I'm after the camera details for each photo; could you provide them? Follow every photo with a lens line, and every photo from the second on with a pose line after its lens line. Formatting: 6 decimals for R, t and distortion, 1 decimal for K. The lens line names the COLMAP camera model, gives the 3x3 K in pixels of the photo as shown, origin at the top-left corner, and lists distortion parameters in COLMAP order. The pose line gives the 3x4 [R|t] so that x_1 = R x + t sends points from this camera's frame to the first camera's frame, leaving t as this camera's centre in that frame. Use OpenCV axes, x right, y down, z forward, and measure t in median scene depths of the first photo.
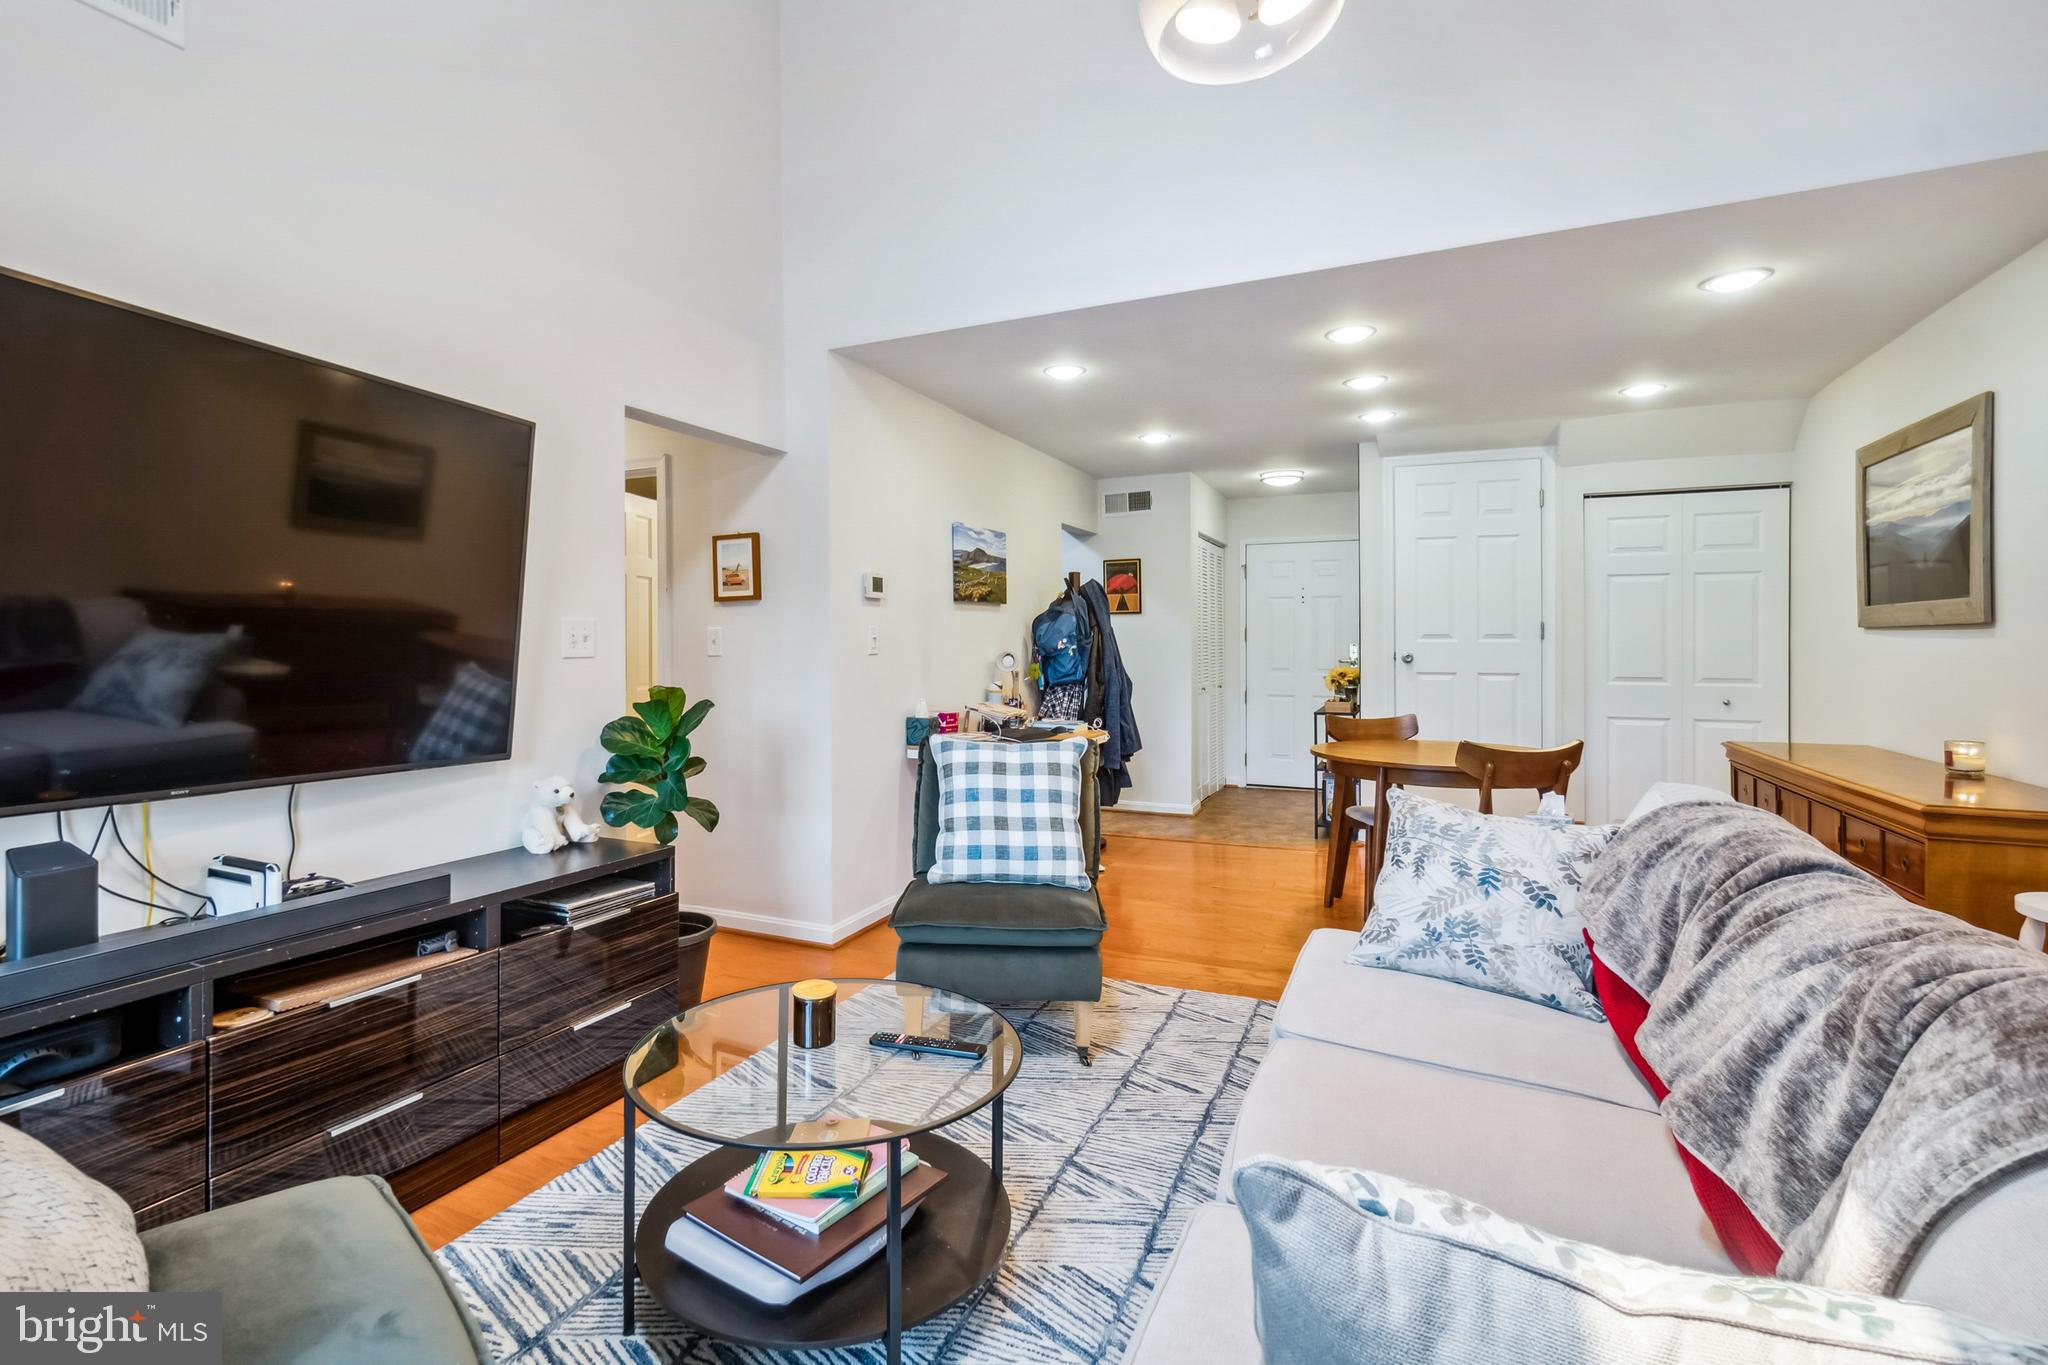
lens RADIAL K [[933.9, 0, 971.5], [0, 933.9, 652.0], [0, 0, 1]] dist [-0.002015, 0.001596]
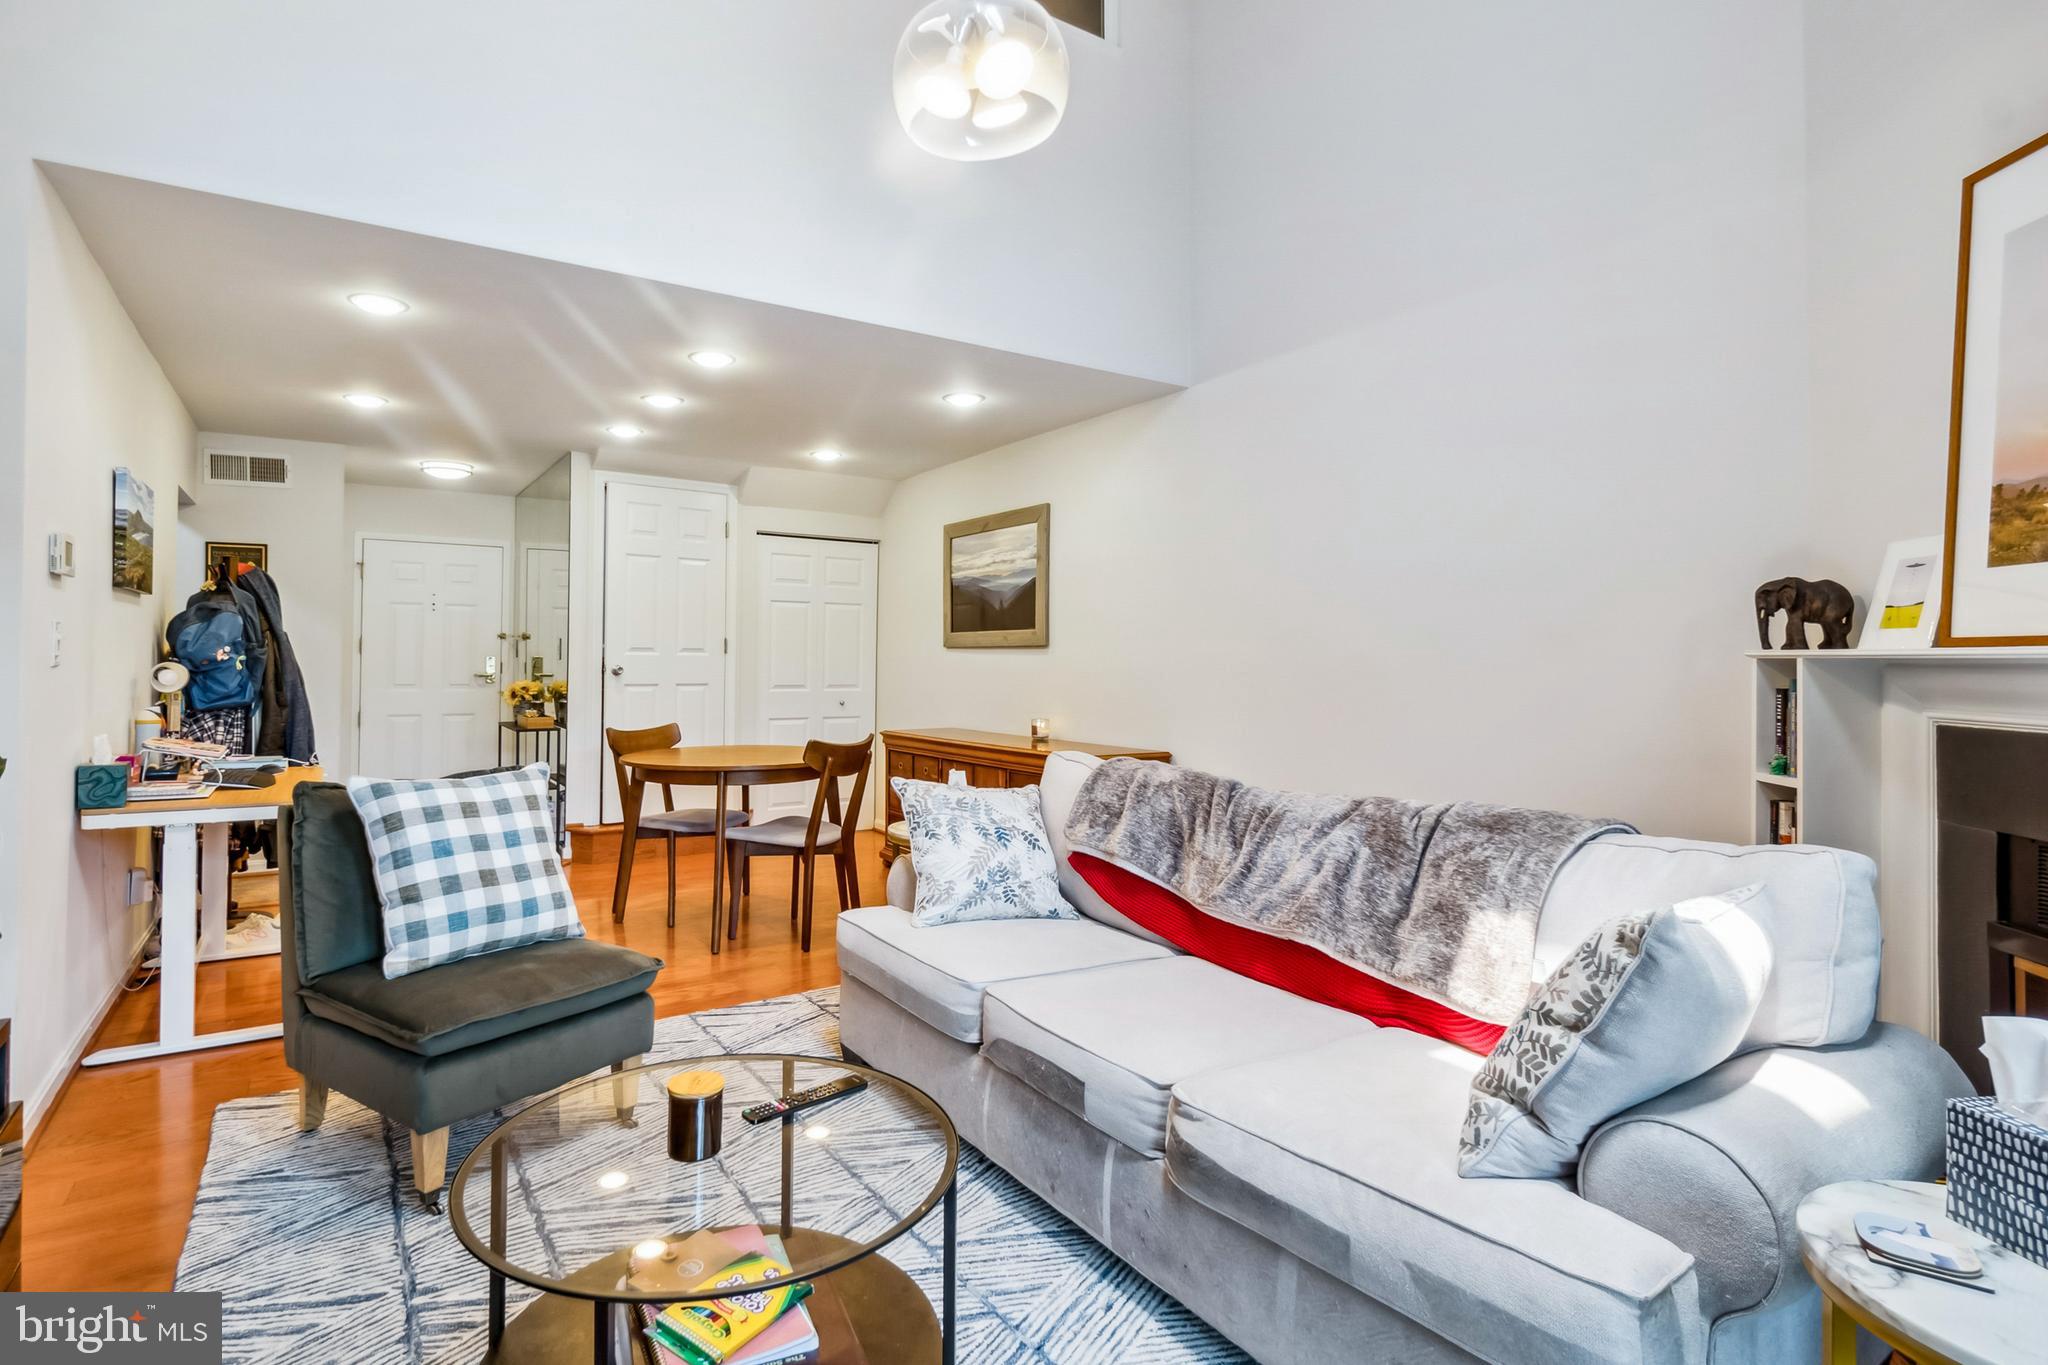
lens RADIAL K [[933.9, 0, 1016.8], [0, 933.9, 662.8], [0, 0, 1]] dist [-0.002015, 0.001596]
pose [[0.554449, 0.000652, 0.832218, -0.276547], [0.002728, 0.999993, -0.002601, 0.003321], [-0.832213, 0.003712, 0.554443, 0.137962]]
